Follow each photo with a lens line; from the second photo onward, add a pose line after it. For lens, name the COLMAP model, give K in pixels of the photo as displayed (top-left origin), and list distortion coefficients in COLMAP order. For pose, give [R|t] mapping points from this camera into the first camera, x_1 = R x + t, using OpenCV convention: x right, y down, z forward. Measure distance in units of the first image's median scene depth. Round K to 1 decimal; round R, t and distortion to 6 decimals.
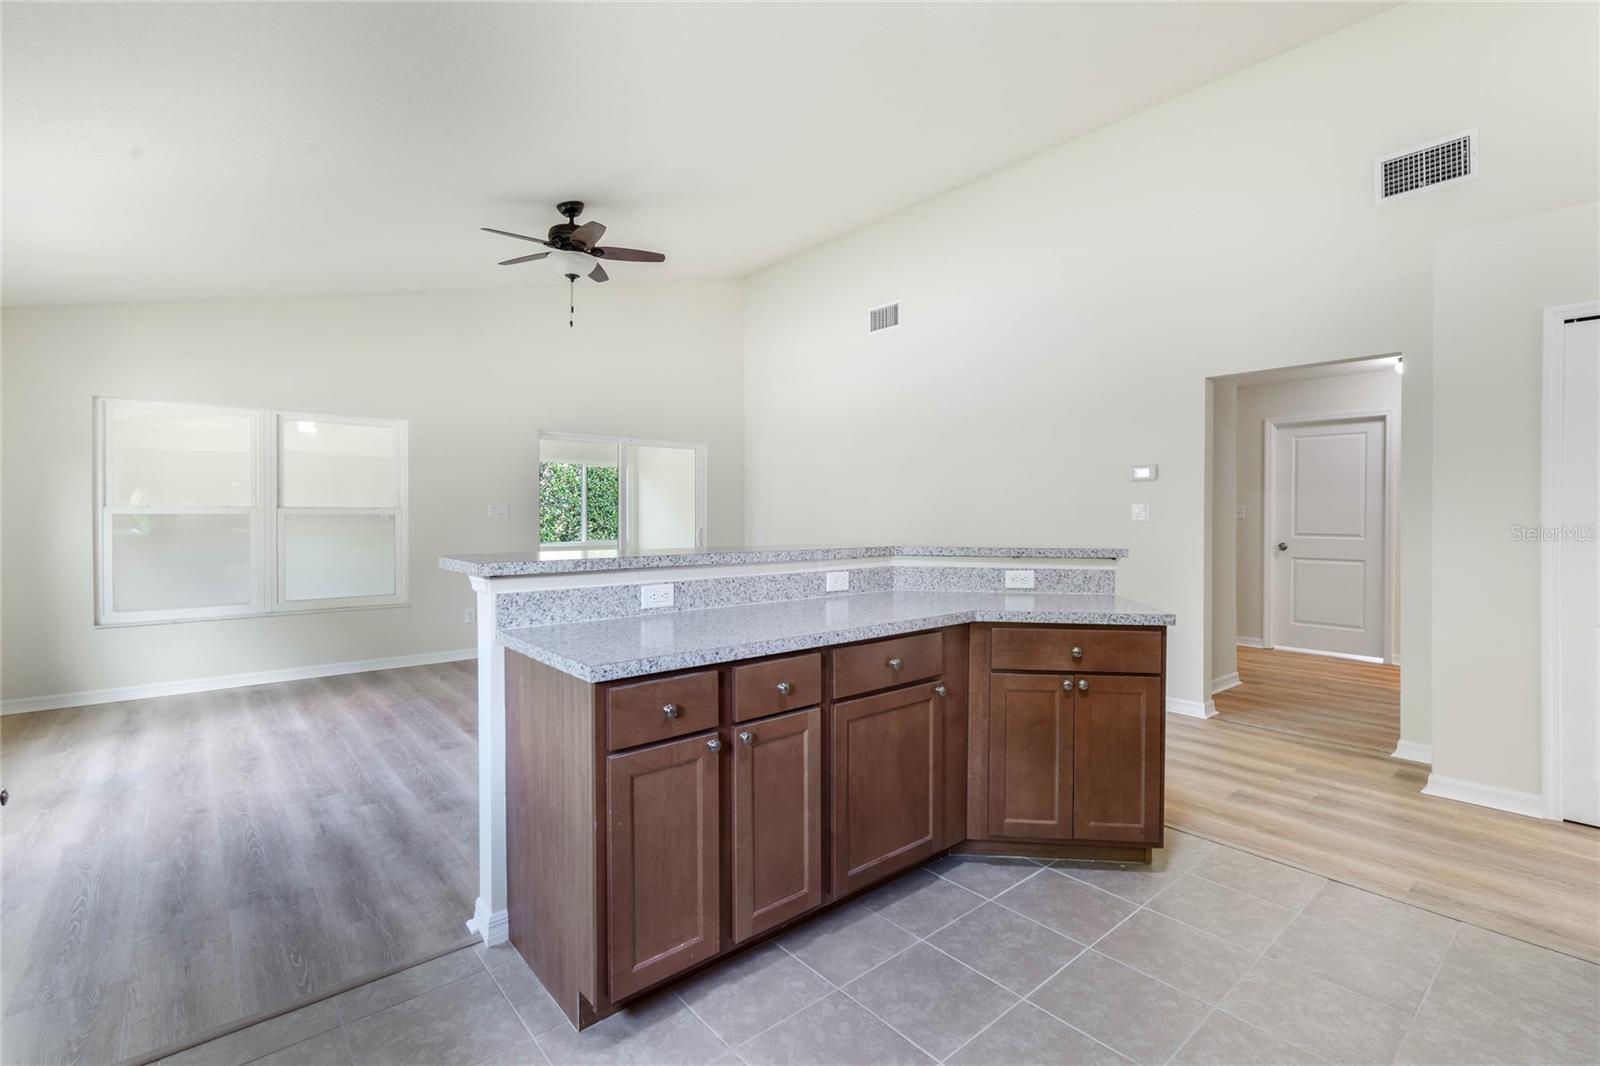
lens RADIAL K [[729.0, 0, 804.0], [0, 729.0, 516.5], [0, 0, 1]] dist [0.000674, 0.000368]
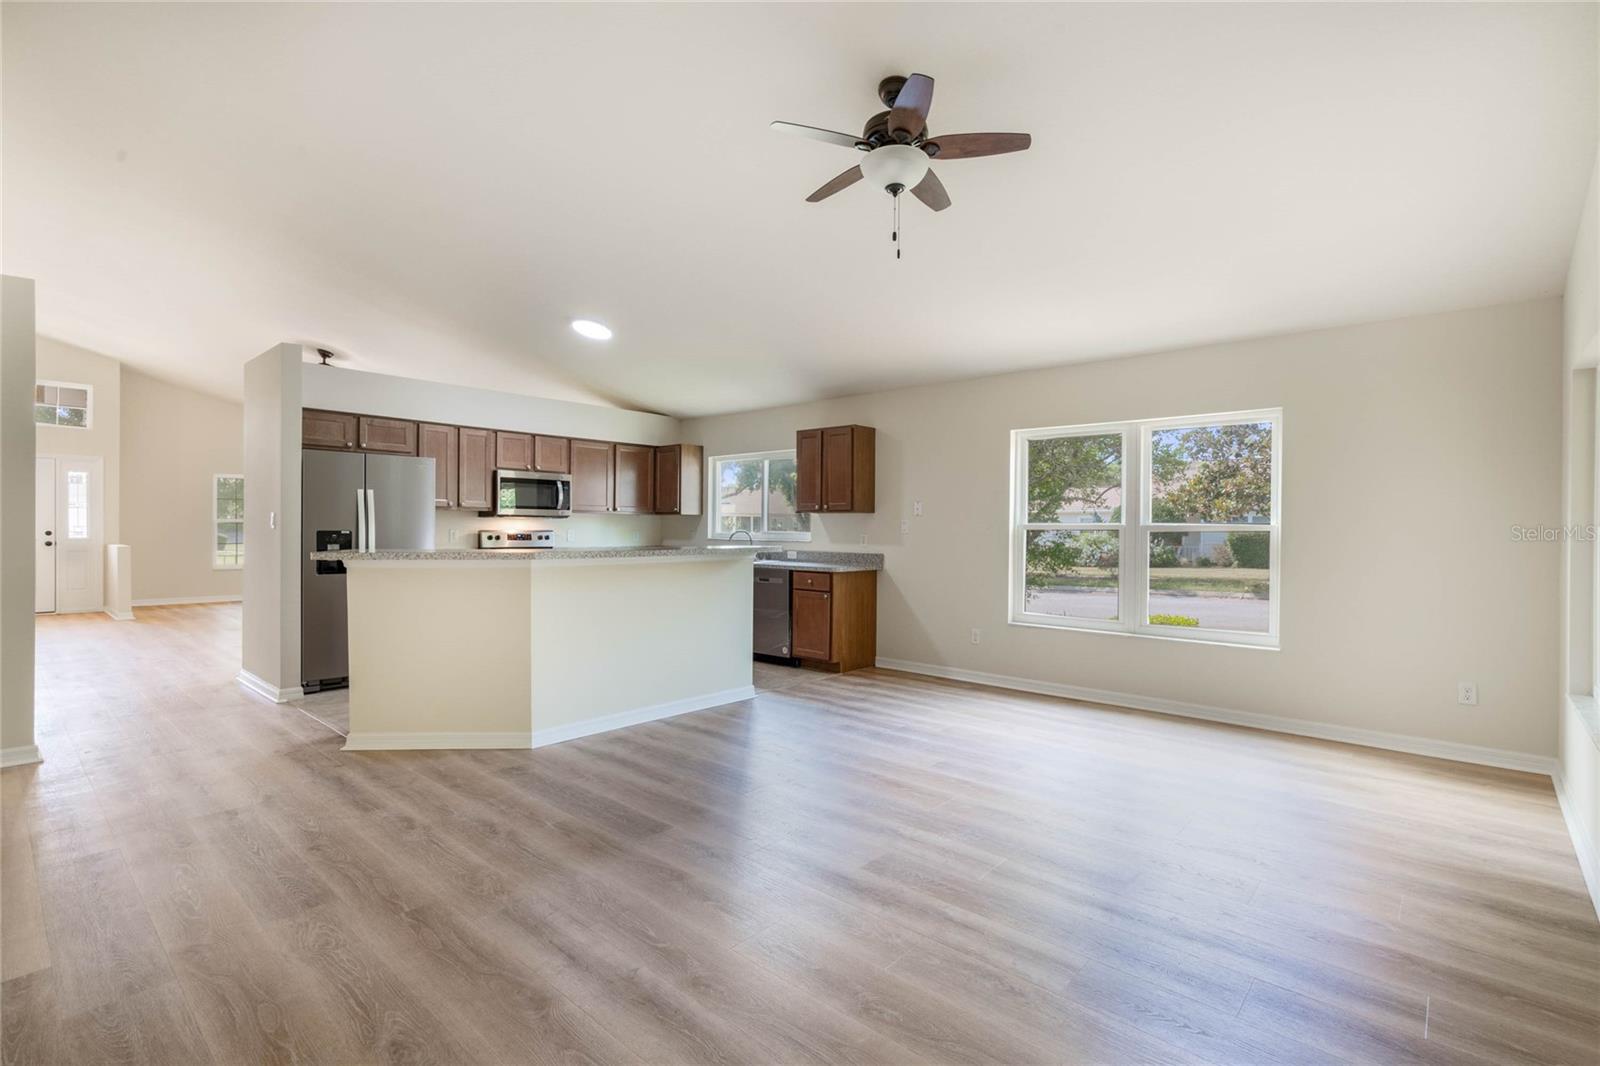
lens RADIAL K [[736.5, 0, 808.5], [0, 736.5, 532.6], [0, 0, 1]] dist [-0.002143, -0.000016]
pose [[-0.990653, -0.008498, -0.136139, -0.193361], [-0.010243, 0.999874, 0.012121, -0.010814], [0.136019, 0.013402, -0.990616, 2.275409]]
